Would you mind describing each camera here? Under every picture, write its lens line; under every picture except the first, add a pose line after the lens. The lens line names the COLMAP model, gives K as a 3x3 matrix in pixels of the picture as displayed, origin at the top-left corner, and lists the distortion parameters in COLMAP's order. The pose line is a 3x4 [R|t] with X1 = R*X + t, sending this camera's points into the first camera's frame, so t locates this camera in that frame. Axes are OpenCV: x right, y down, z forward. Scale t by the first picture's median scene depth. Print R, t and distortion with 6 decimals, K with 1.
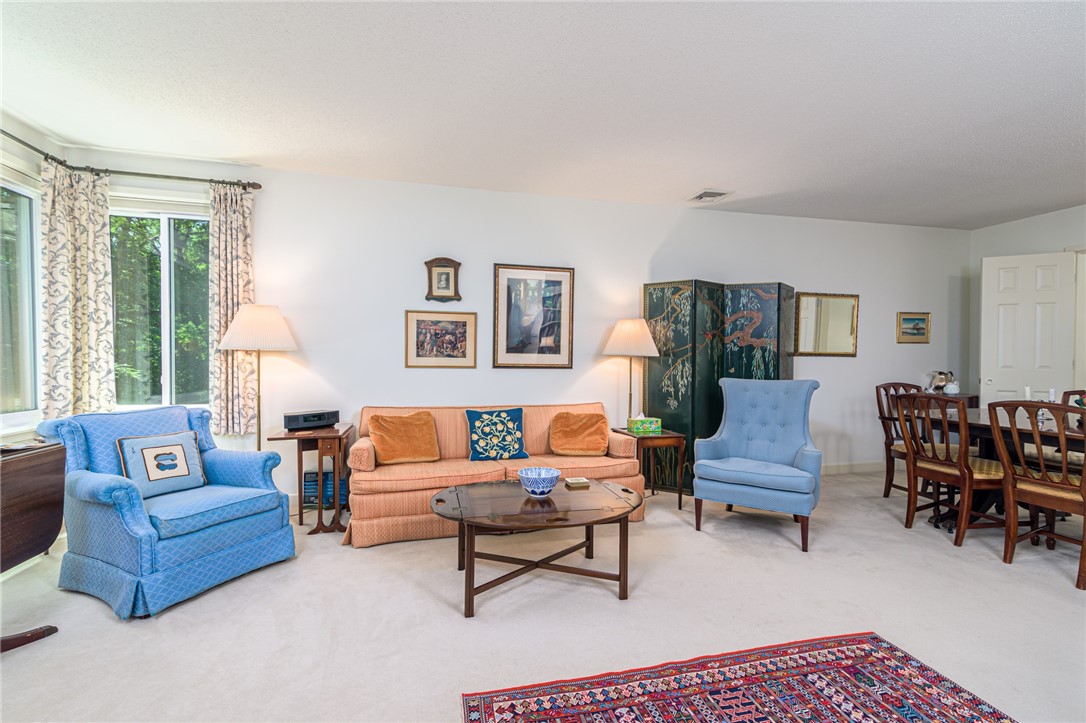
lens RADIAL K [[490.5, 0, 545.8], [0, 490.5, 365.6], [0, 0, 1]] dist [0.014018, 0.000535]
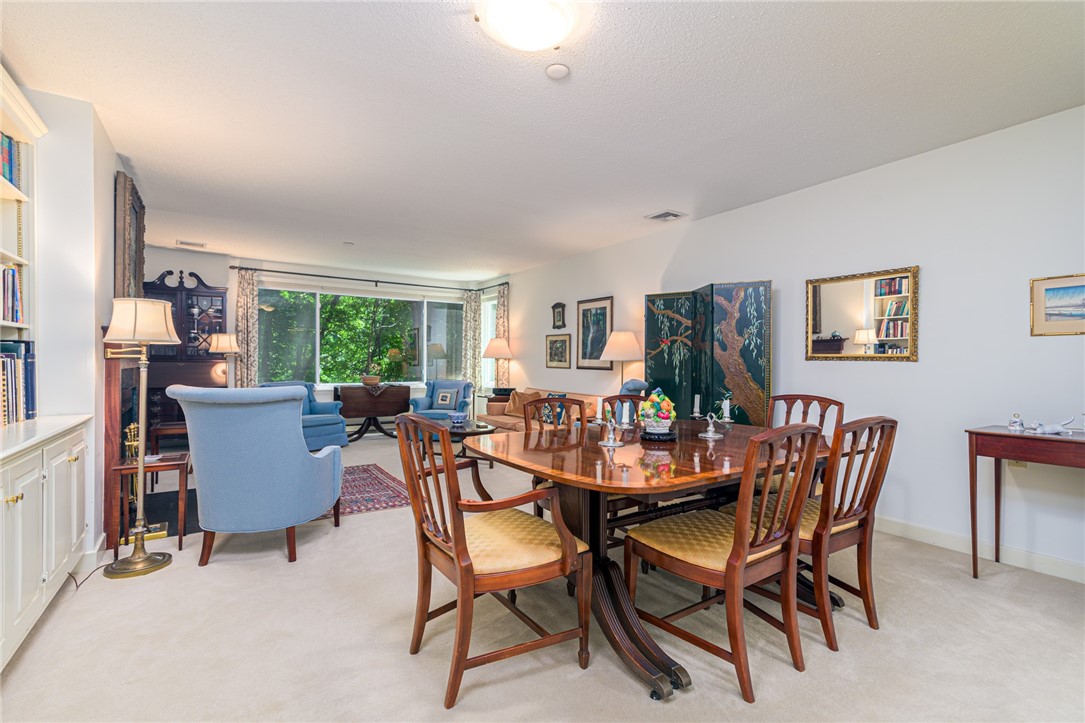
lens RADIAL K [[490.1, 0, 542.9], [0, 490.1, 364.1], [0, 0, 1]] dist [0.014018, 0.000535]
pose [[0.327549, 0.002672, -0.944830, 1.316684], [-0.020776, 0.999775, -0.004375, -0.000817], [0.944606, 0.021063, 0.327531, 0.390405]]
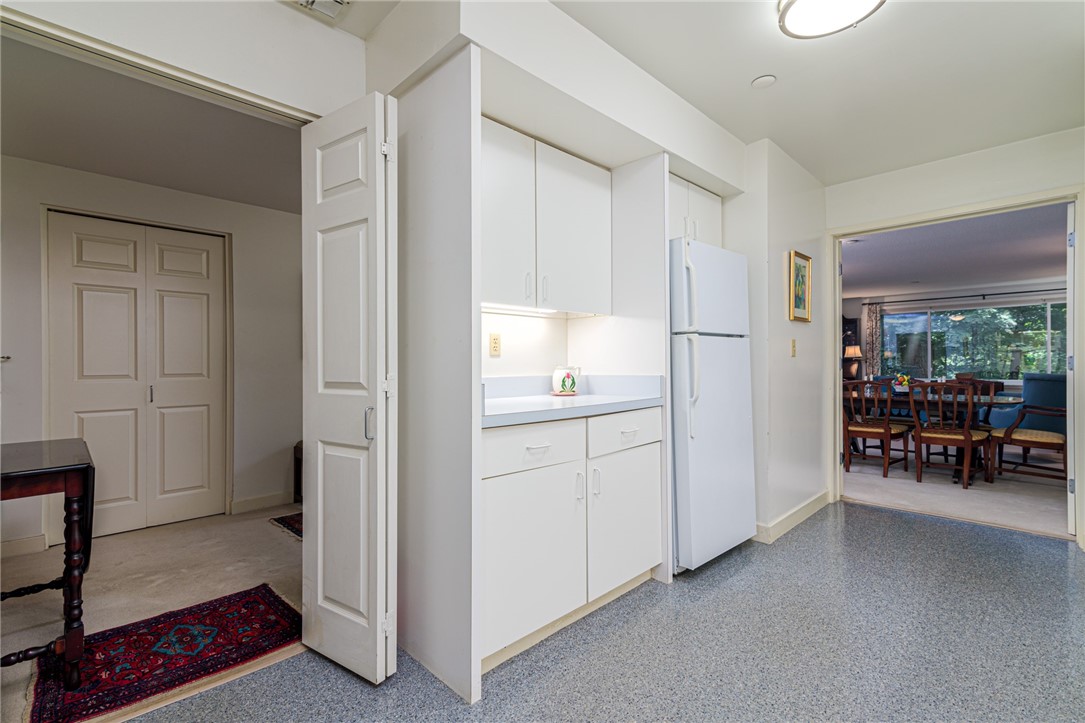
lens RADIAL K [[490.1, 0, 532.1], [0, 490.1, 361.4], [0, 0, 1]] dist [0.014018, 0.000535]
pose [[-0.869903, -0.004846, -0.493199, 2.271768], [-0.008849, 0.999944, 0.005783, -0.001825], [0.493144, 0.009395, -0.869897, 1.366300]]
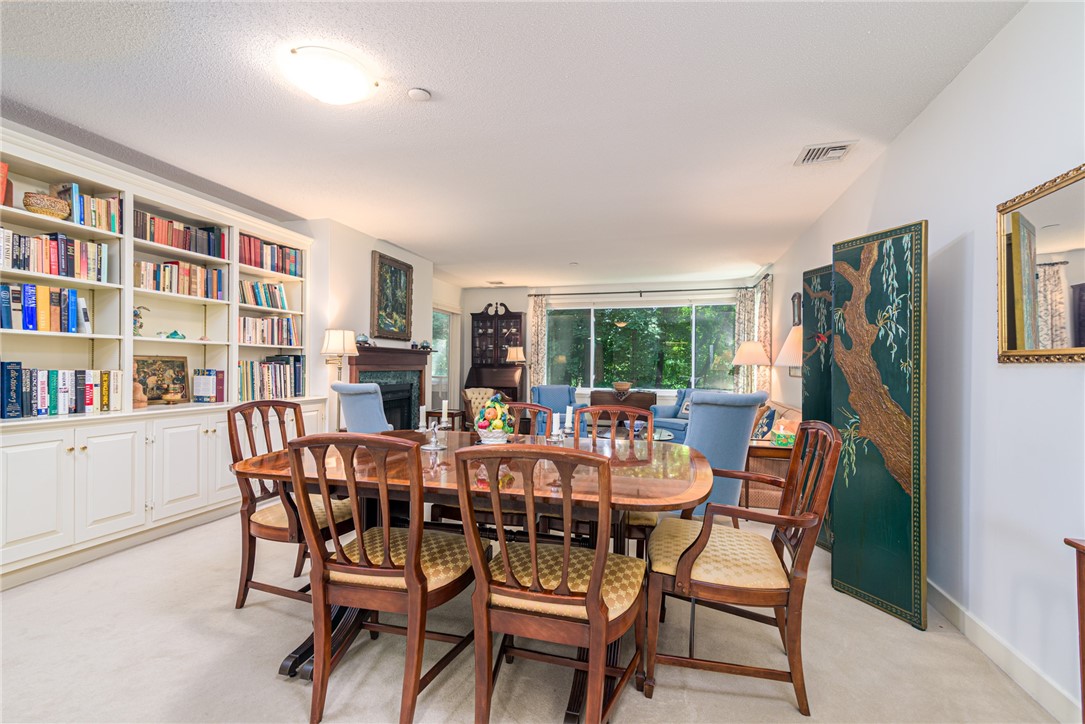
lens RADIAL K [[490.1, 0, 535.2], [0, 490.1, 368.0], [0, 0, 1]] dist [0.014018, 0.000535]
pose [[-0.502450, -0.007139, -0.864577, 1.233806], [-0.024456, 0.999683, 0.005958, -0.009532], [0.864261, 0.024137, -0.502465, 1.026885]]
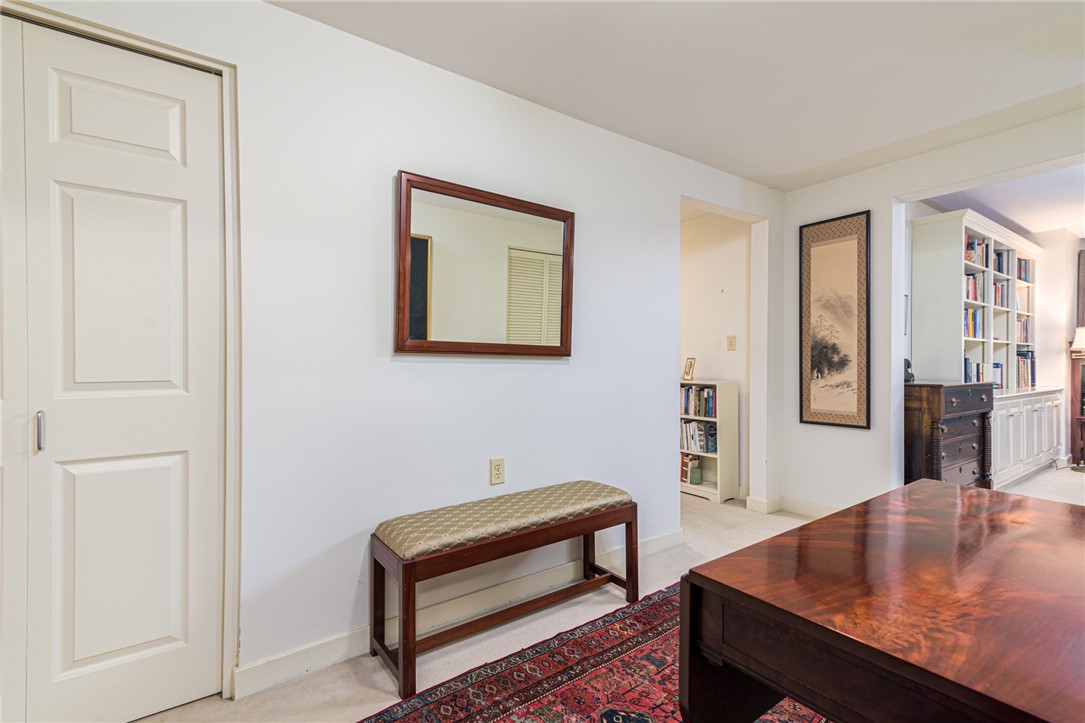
lens RADIAL K [[490.1, 0, 542.5], [0, 490.1, 362.6], [0, 0, 1]] dist [0.014018, 0.000535]
pose [[-0.934554, -0.005320, -0.355781, 2.214145], [-0.011897, 0.999796, 0.016301, 0.006147], [0.355622, 0.019467, -0.934427, 0.763802]]
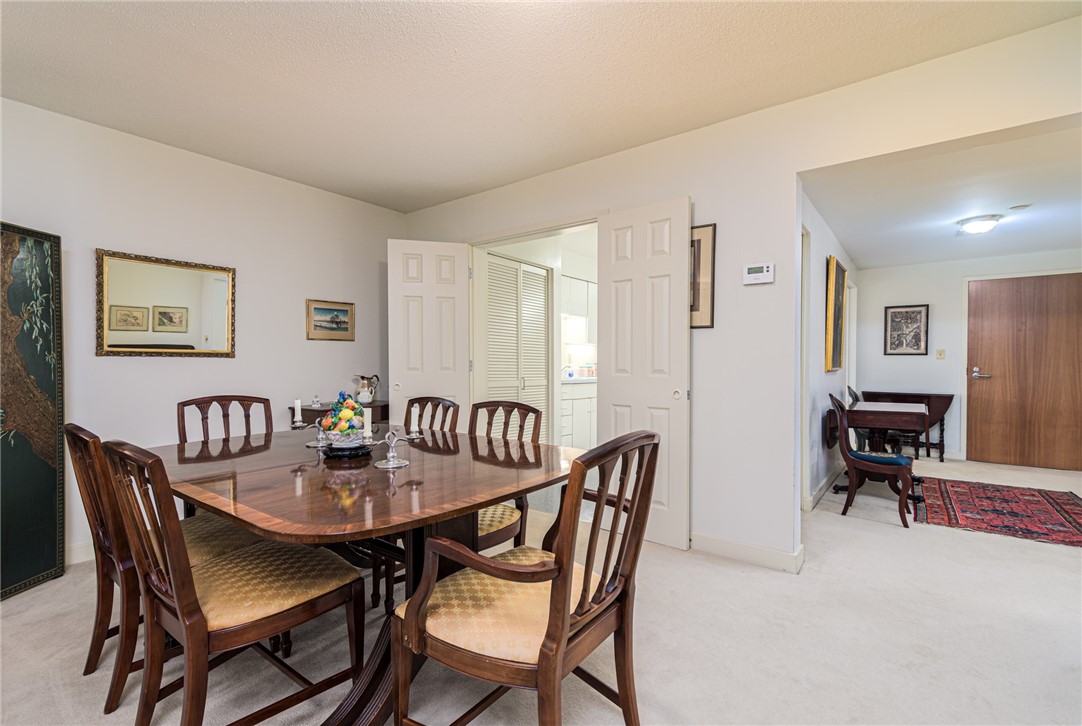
lens RADIAL K [[488.7, 0, 550.1], [0, 488.7, 366.2], [0, 0, 1]] dist [0.014018, 0.000535]
pose [[0.783134, -0.009479, 0.621781, 0.656790], [0.012572, 0.999921, -0.000590, 0.000779], [-0.621726, 0.008279, 0.783191, 0.215086]]
